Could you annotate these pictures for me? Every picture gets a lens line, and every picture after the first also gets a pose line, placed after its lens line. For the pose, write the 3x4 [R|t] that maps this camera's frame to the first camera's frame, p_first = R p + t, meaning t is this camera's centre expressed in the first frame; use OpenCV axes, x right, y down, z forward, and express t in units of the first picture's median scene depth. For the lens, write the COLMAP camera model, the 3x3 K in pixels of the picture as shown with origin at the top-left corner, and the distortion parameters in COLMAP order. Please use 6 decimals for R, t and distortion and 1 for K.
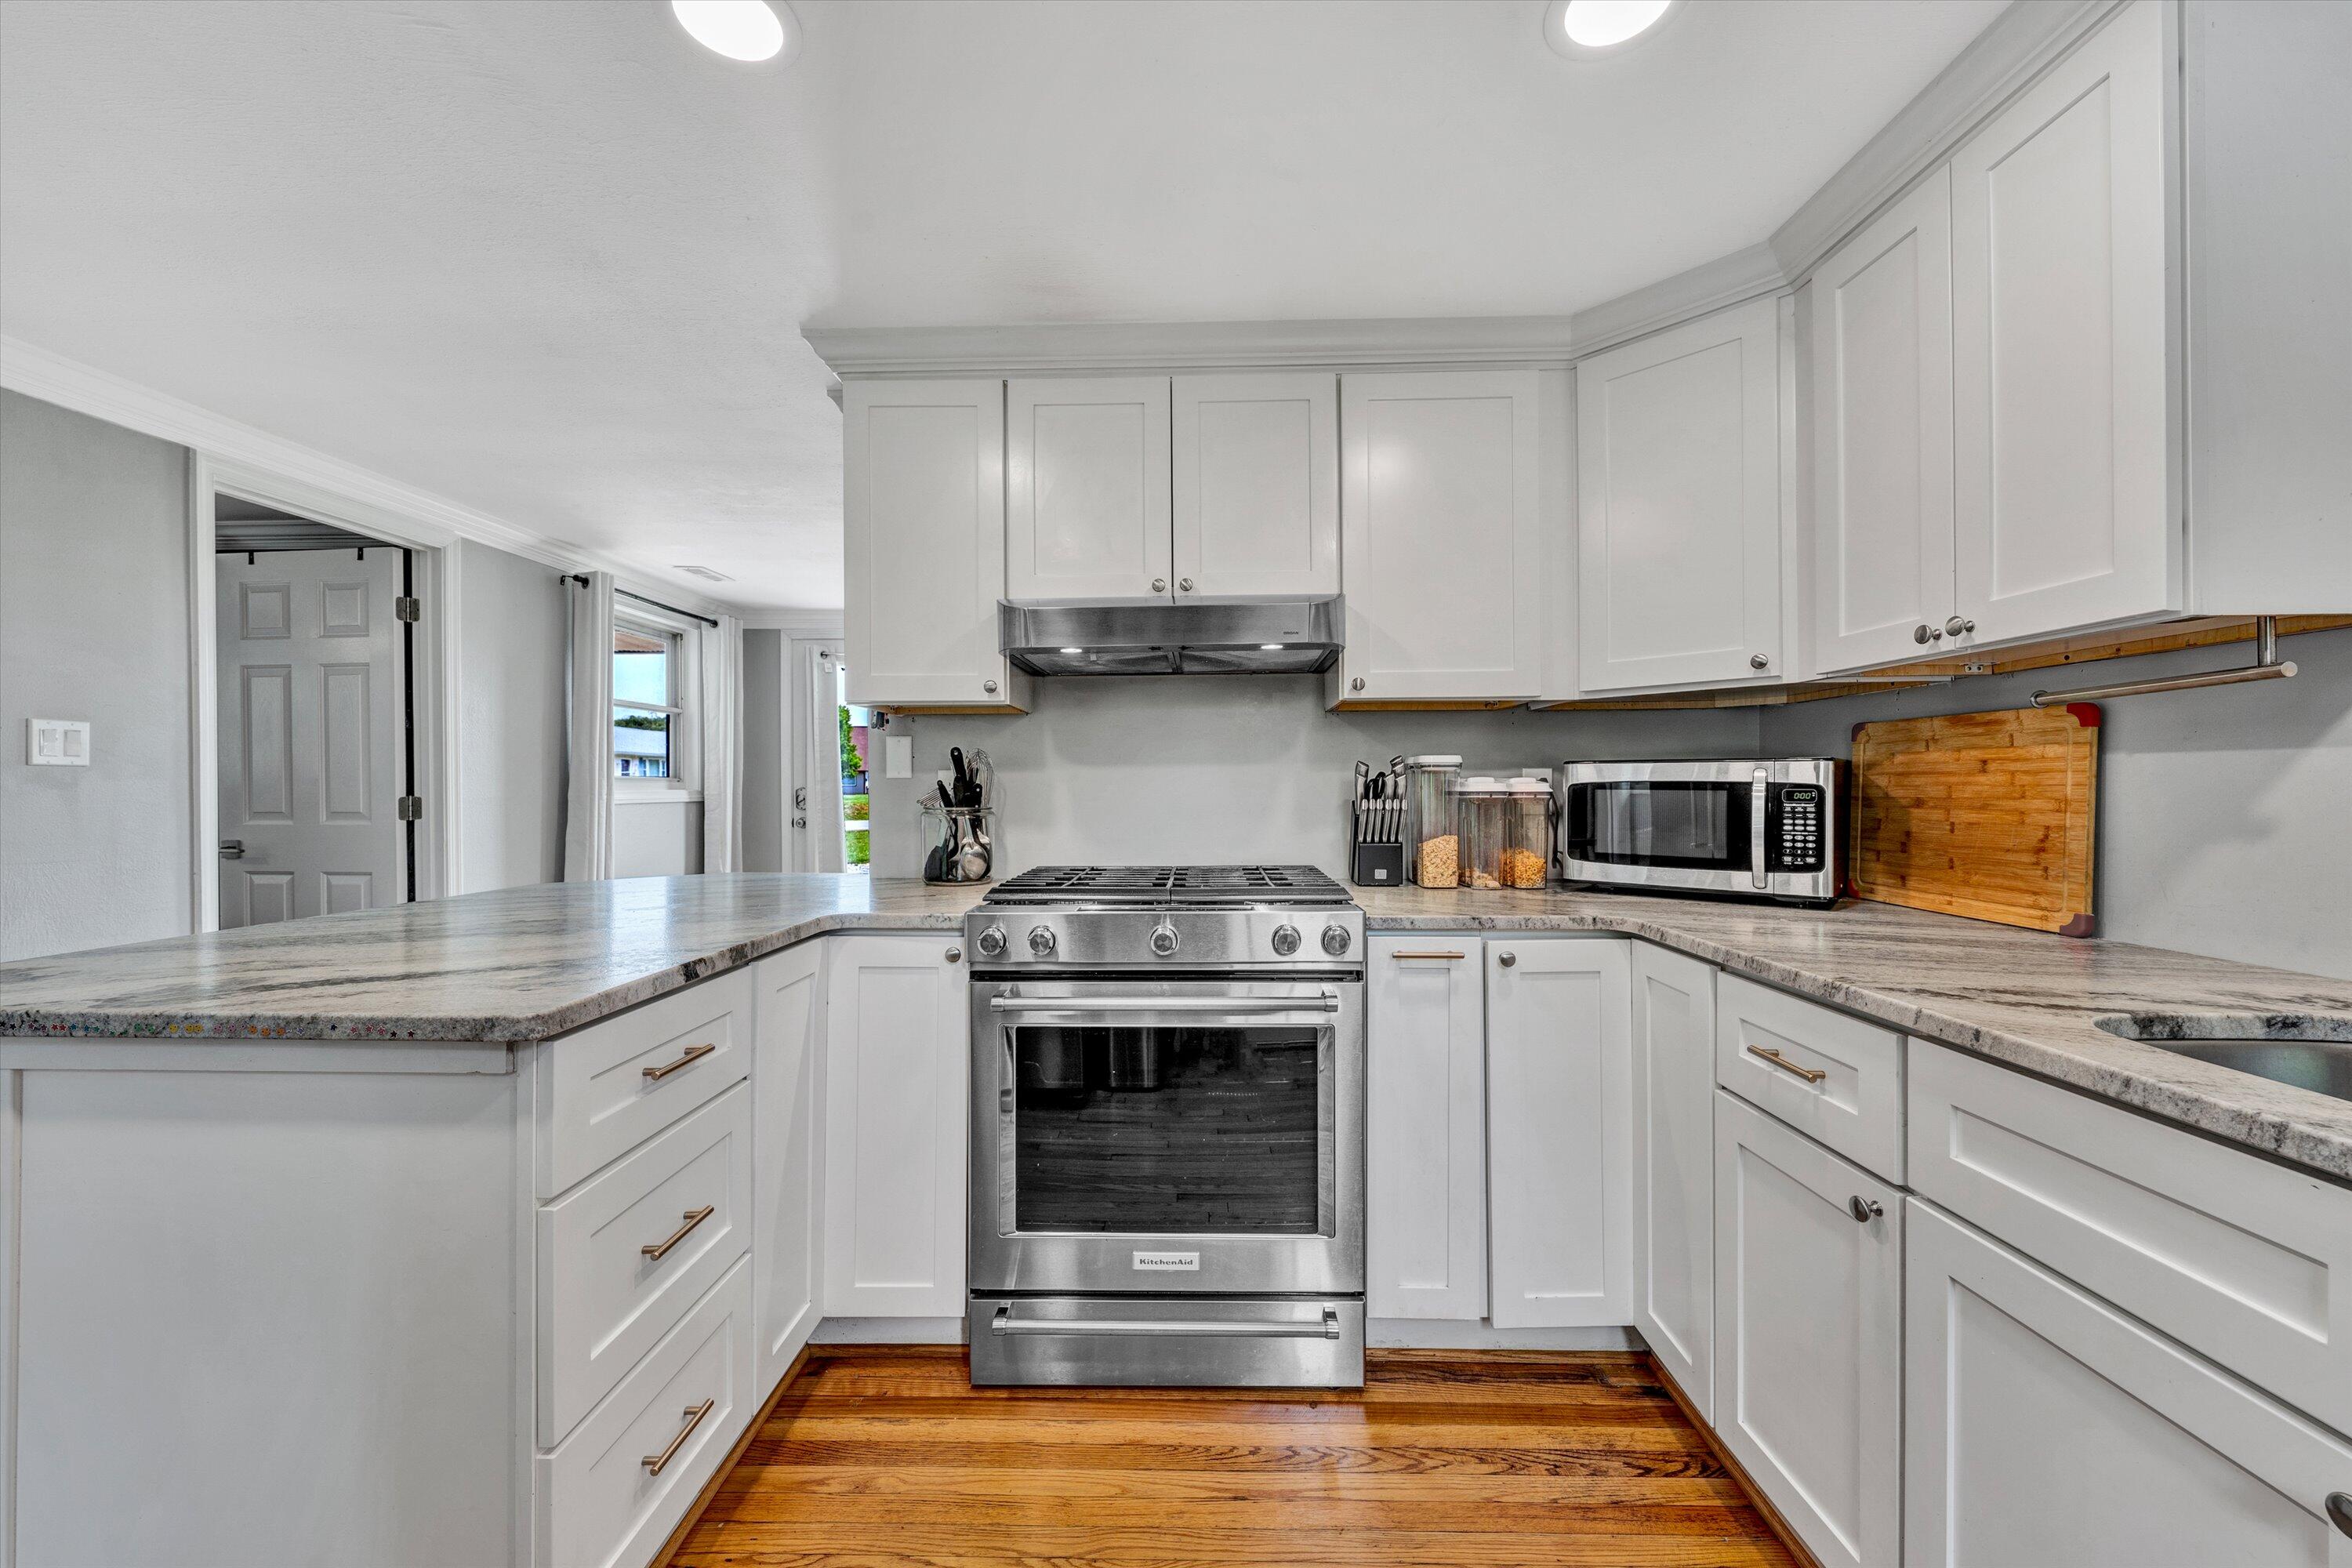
lens RADIAL K [[897.6, 0, 1160.0], [0, 897.6, 788.2], [0, 0, 1]] dist [0.001248, 0.000172]
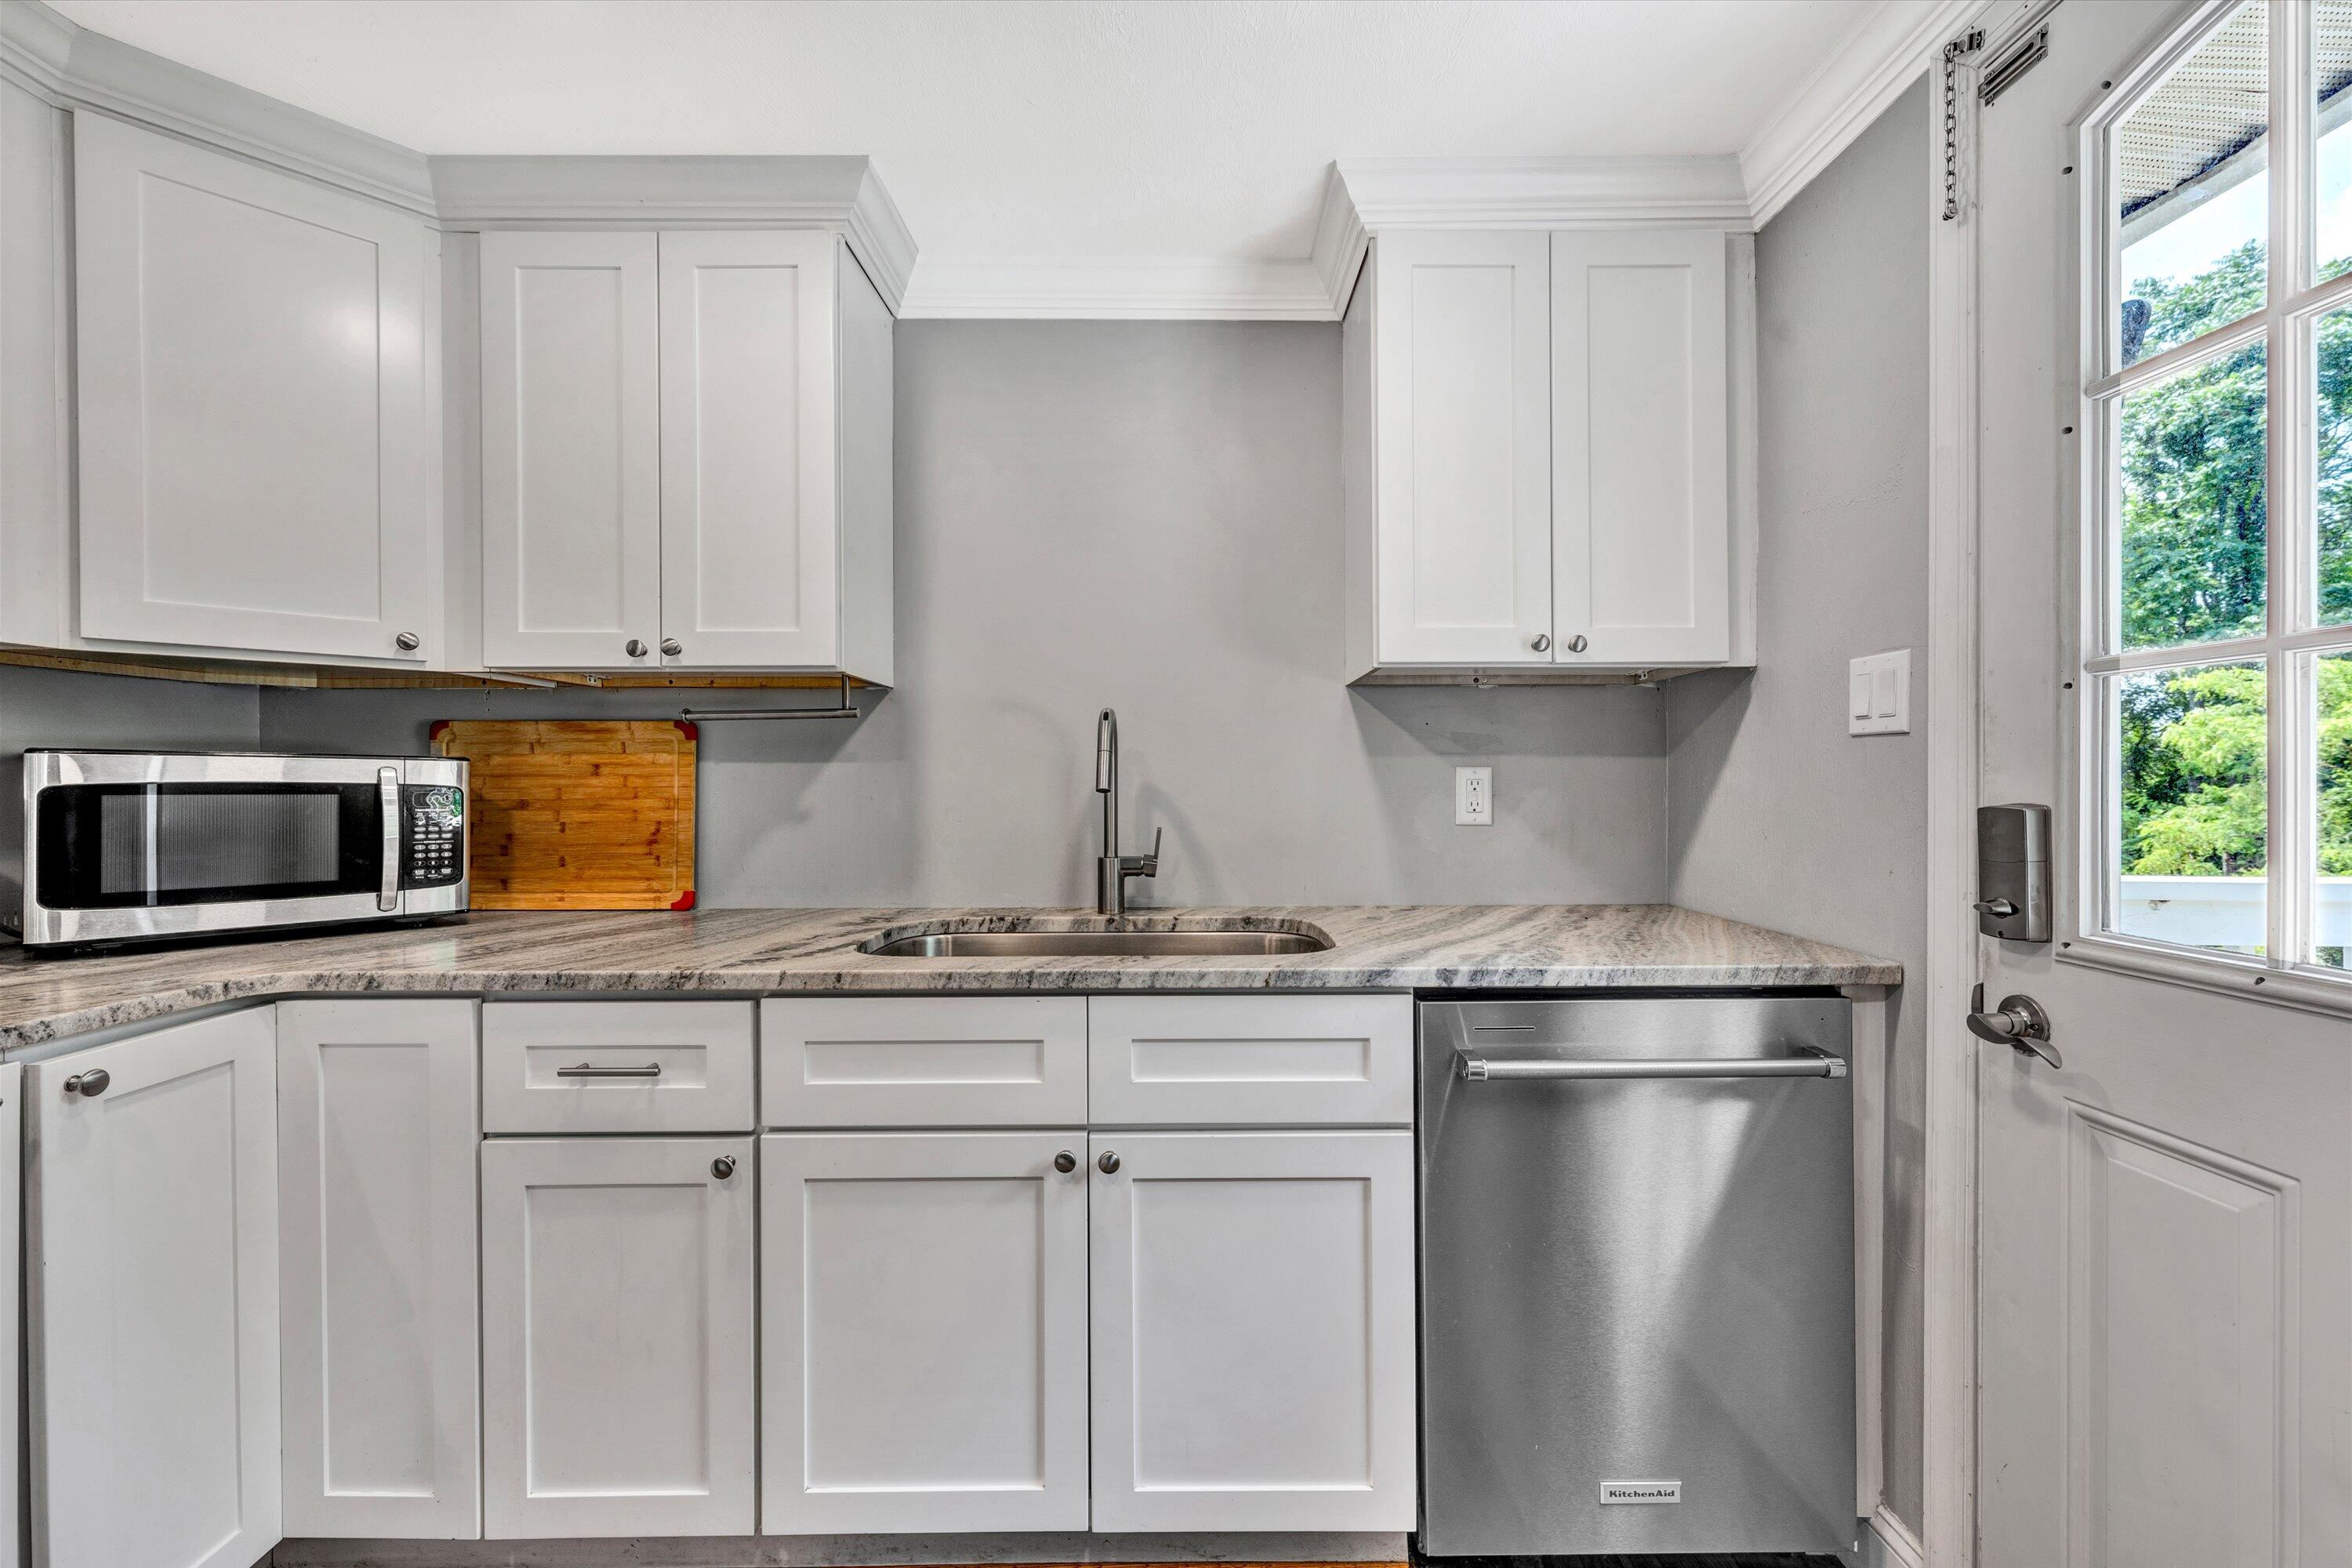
lens RADIAL K [[1009.2, 0, 1180.9], [0, 1009.2, 786.9], [0, 0, 1]] dist [0.001937, -0.000198]
pose [[-0.058565, -0.000640, 0.998283, -0.347391], [0.005887, 0.999982, 0.000987, -0.000584], [-0.998266, 0.005934, -0.058560, 0.349393]]
